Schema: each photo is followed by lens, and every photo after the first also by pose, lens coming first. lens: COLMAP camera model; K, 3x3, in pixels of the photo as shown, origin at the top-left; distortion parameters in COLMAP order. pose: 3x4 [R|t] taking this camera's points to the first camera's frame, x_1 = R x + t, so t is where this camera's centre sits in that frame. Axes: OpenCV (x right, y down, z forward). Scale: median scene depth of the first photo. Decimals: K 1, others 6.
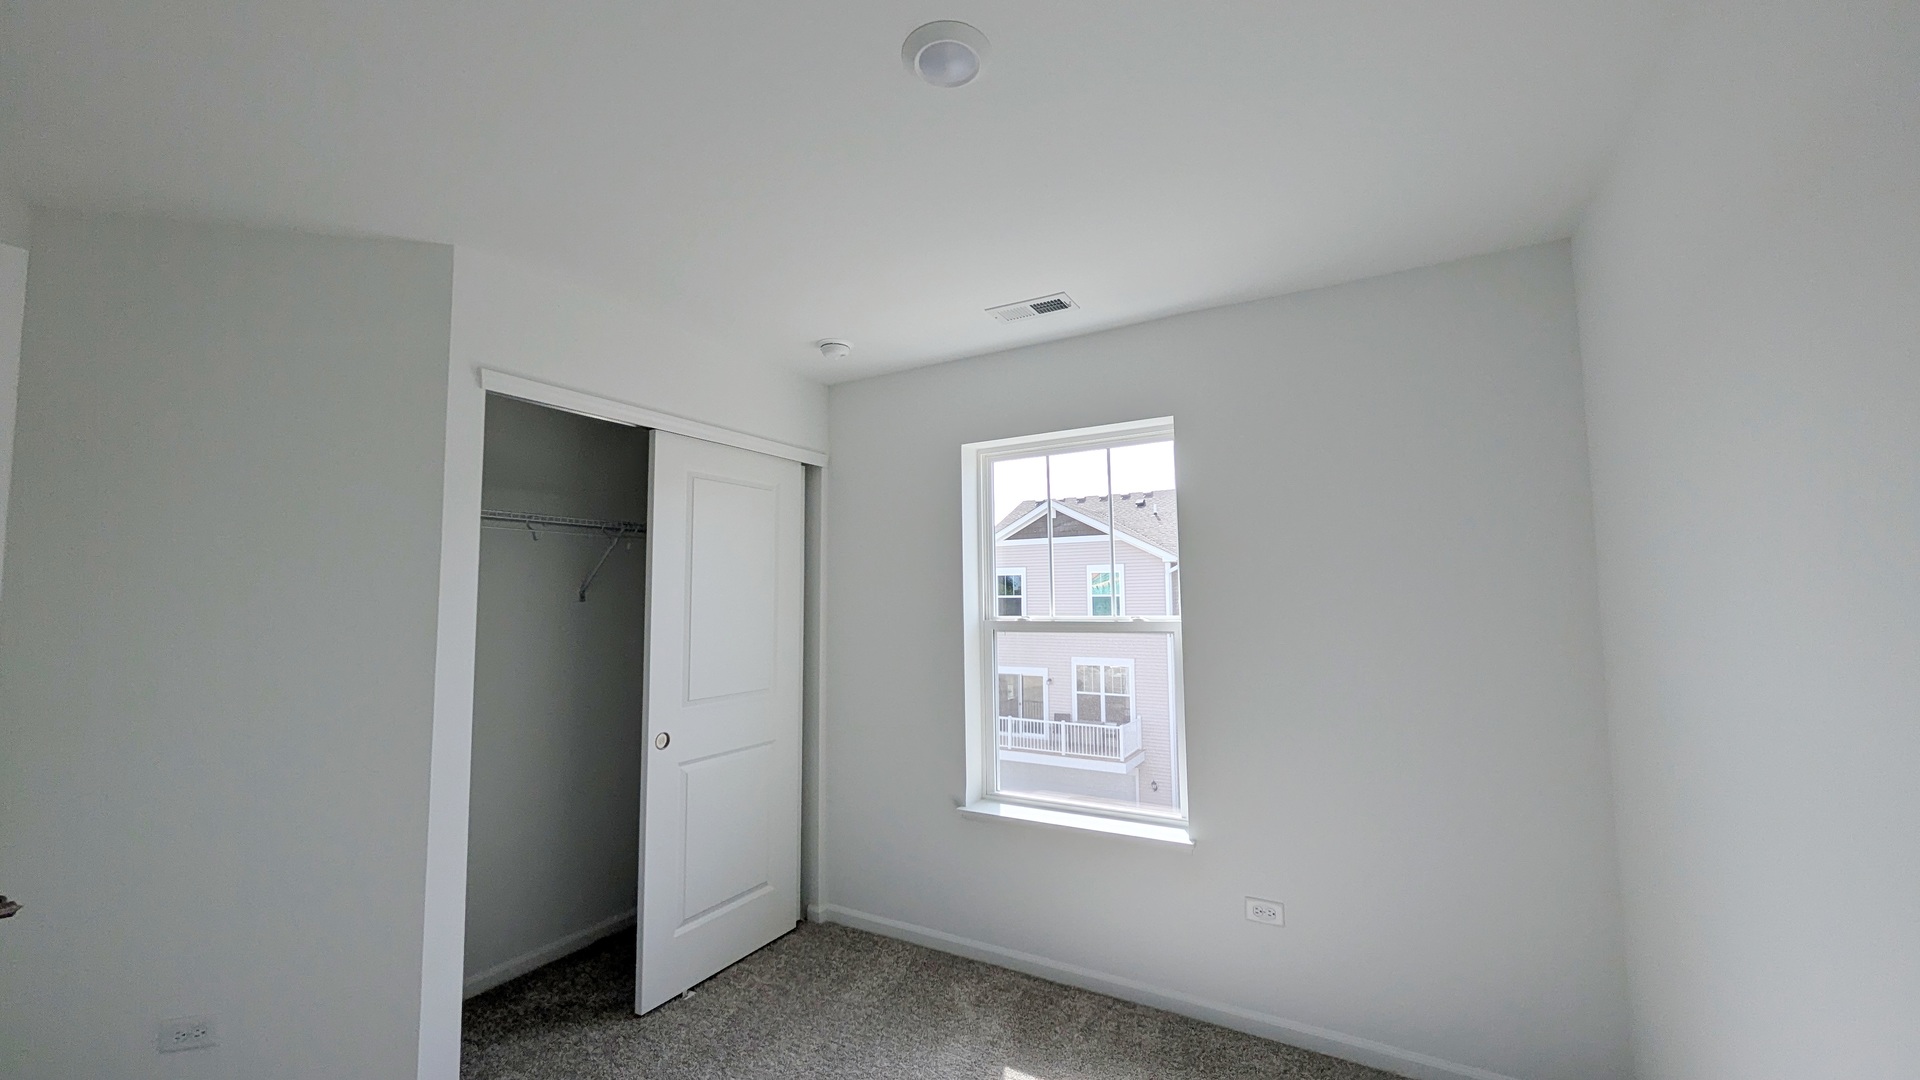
lens RADIAL K [[724.1, 0, 958.4], [0, 724.1, 562.1], [0, 0, 1]] dist [-0.000110, 0.000015]
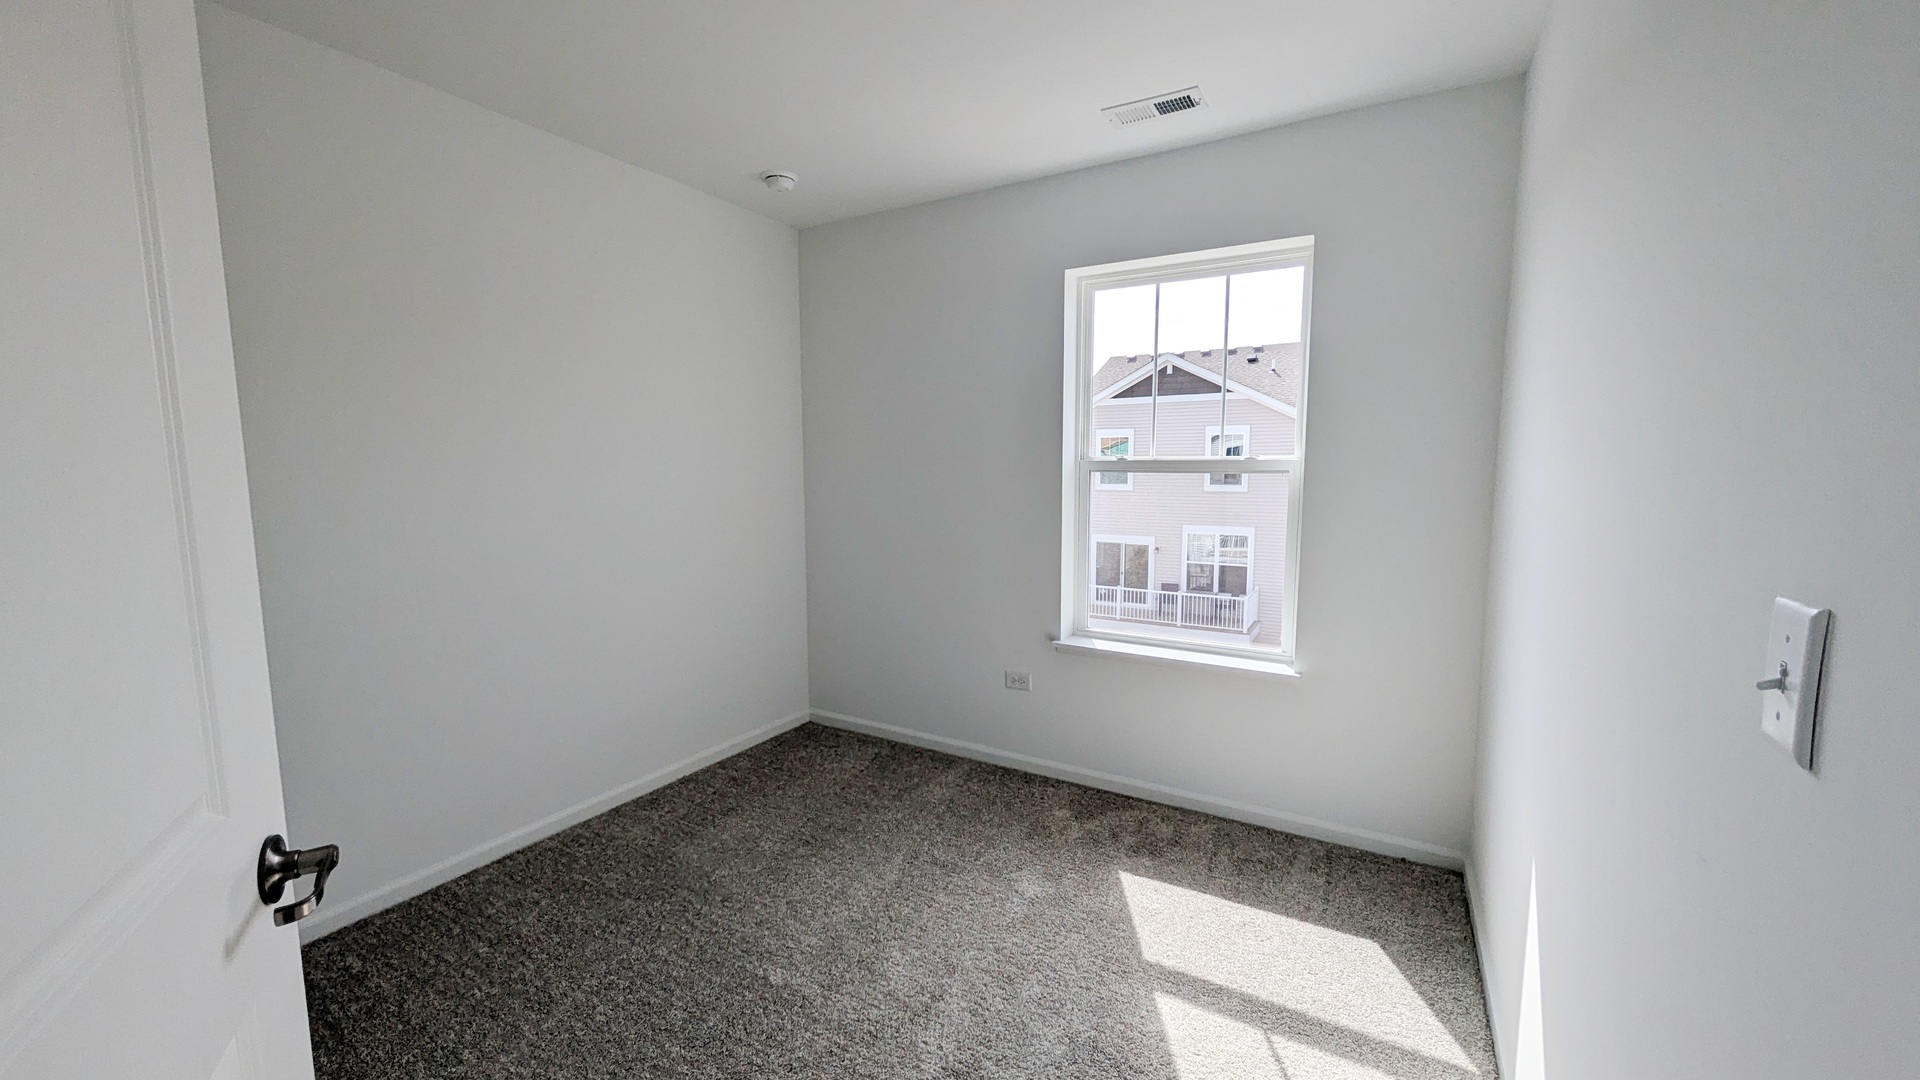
lens RADIAL K [[682.0, 0, 960.0], [0, 682.0, 540.0], [0, 0, 1]] dist [0.000659, 0.000046]
pose [[0.999815, -0.001607, 0.019180, -0.153957], [-0.002141, 0.981045, 0.193766, 0.008328], [-0.019127, -0.193771, 0.980860, 0.079604]]
